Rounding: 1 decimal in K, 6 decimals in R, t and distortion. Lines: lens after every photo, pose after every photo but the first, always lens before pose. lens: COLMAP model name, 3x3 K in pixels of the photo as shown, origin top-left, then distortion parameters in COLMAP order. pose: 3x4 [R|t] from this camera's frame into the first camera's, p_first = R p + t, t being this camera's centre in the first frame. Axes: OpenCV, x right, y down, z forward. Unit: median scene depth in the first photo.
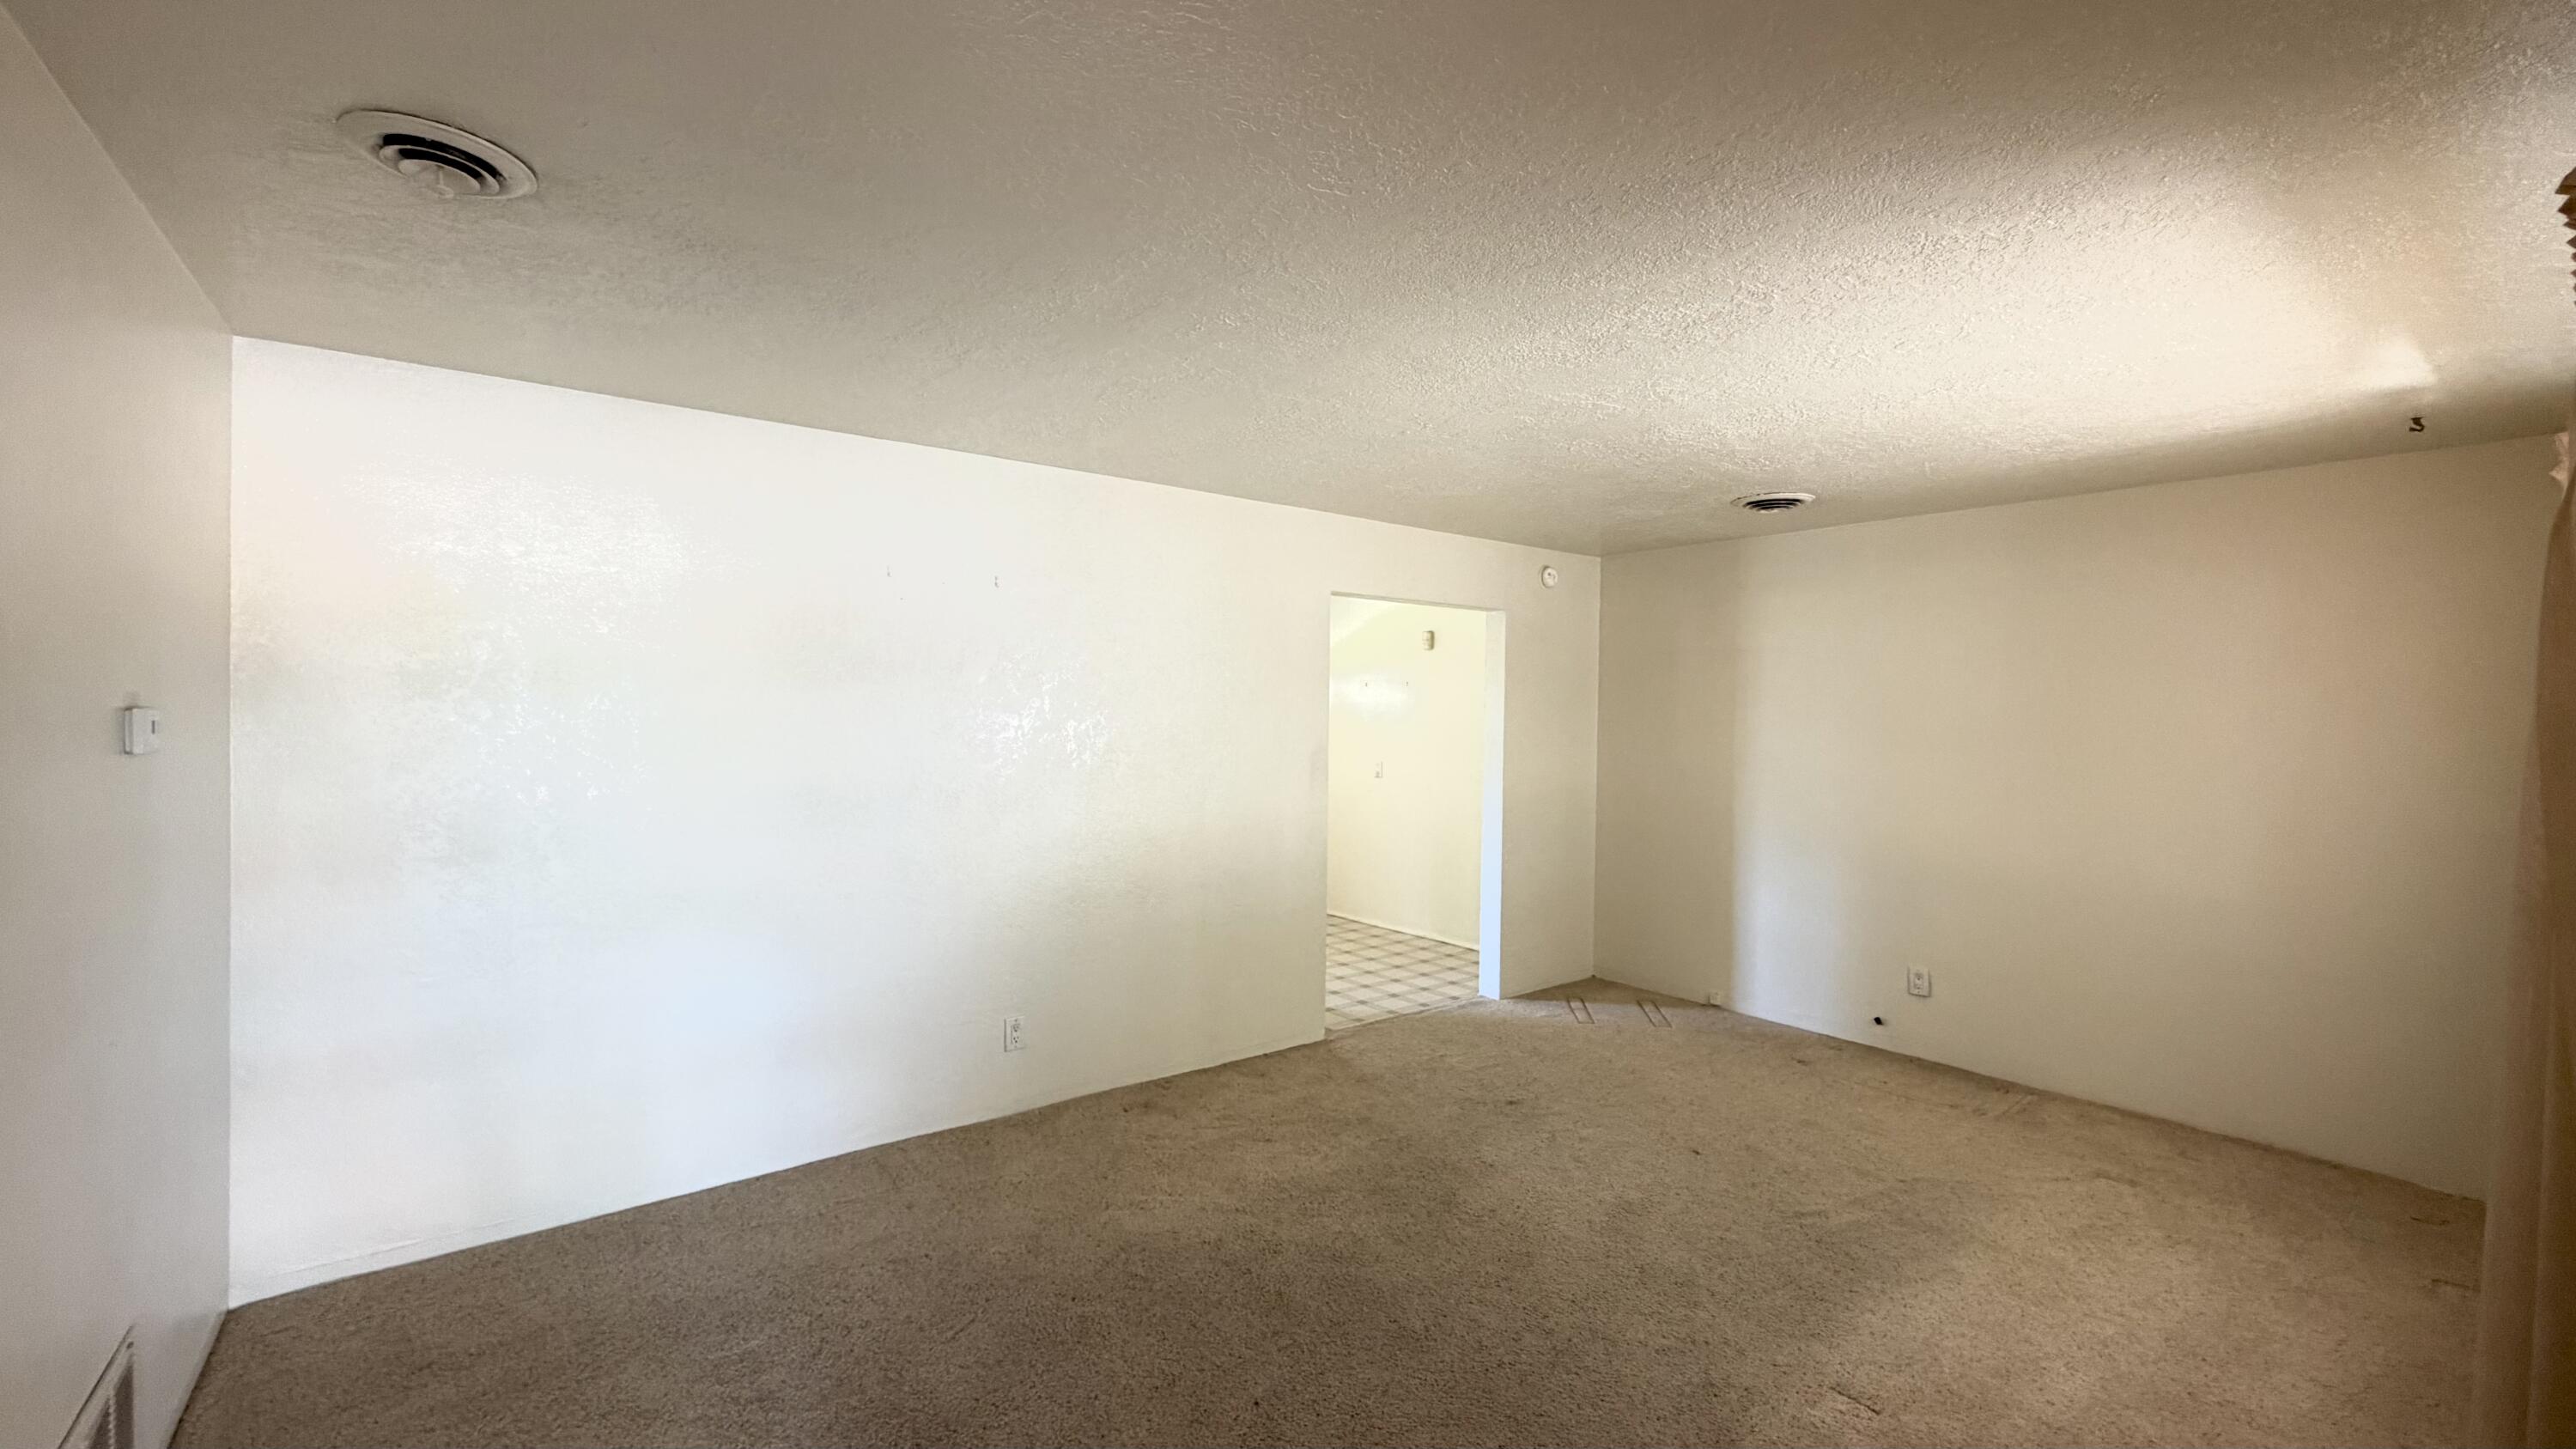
lens RADIAL K [[1008.6, 0, 1288.0], [0, 1008.6, 724.5], [0, 0, 1]] dist [-0.006897, 0.000236]
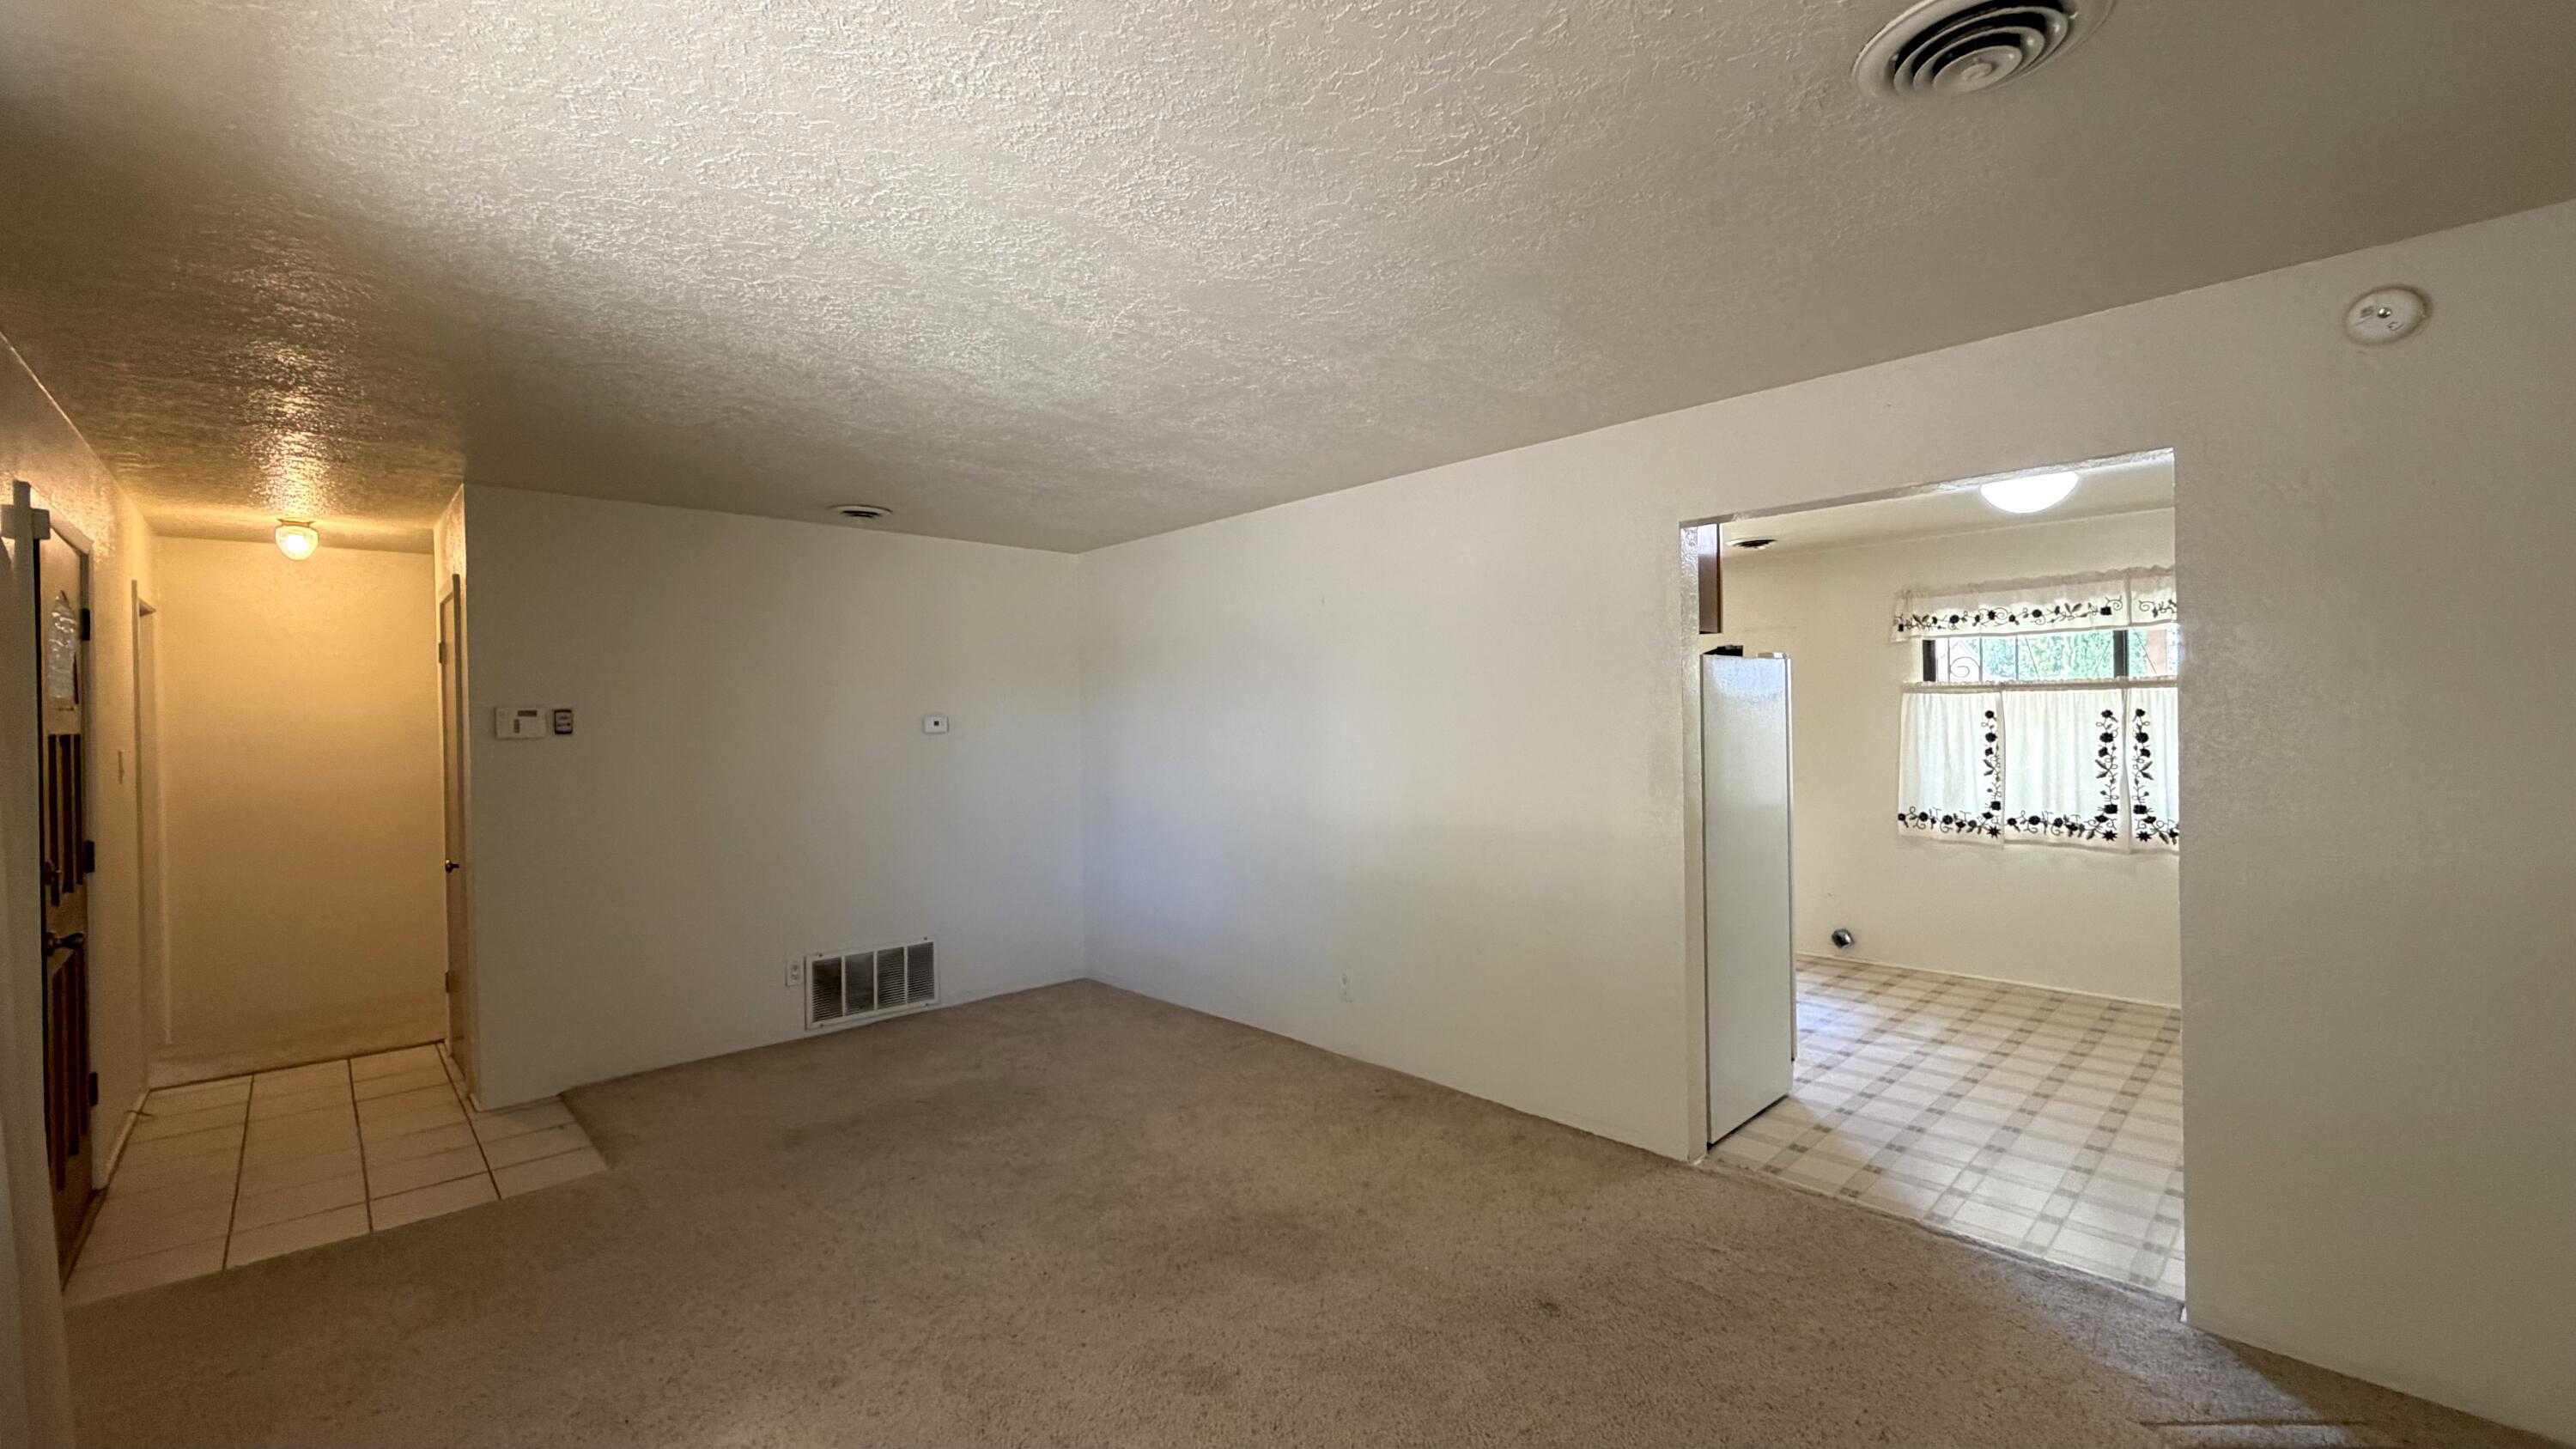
lens RADIAL K [[1008.6, 0, 1288.0], [0, 1008.6, 724.5], [0, 0, 1]] dist [-0.006897, 0.000236]
pose [[0.110405, -0.013023, -0.993801, 0.727378], [0.005019, 0.999909, -0.012546, 0.014881], [0.993874, -0.003603, 0.110460, 0.666690]]
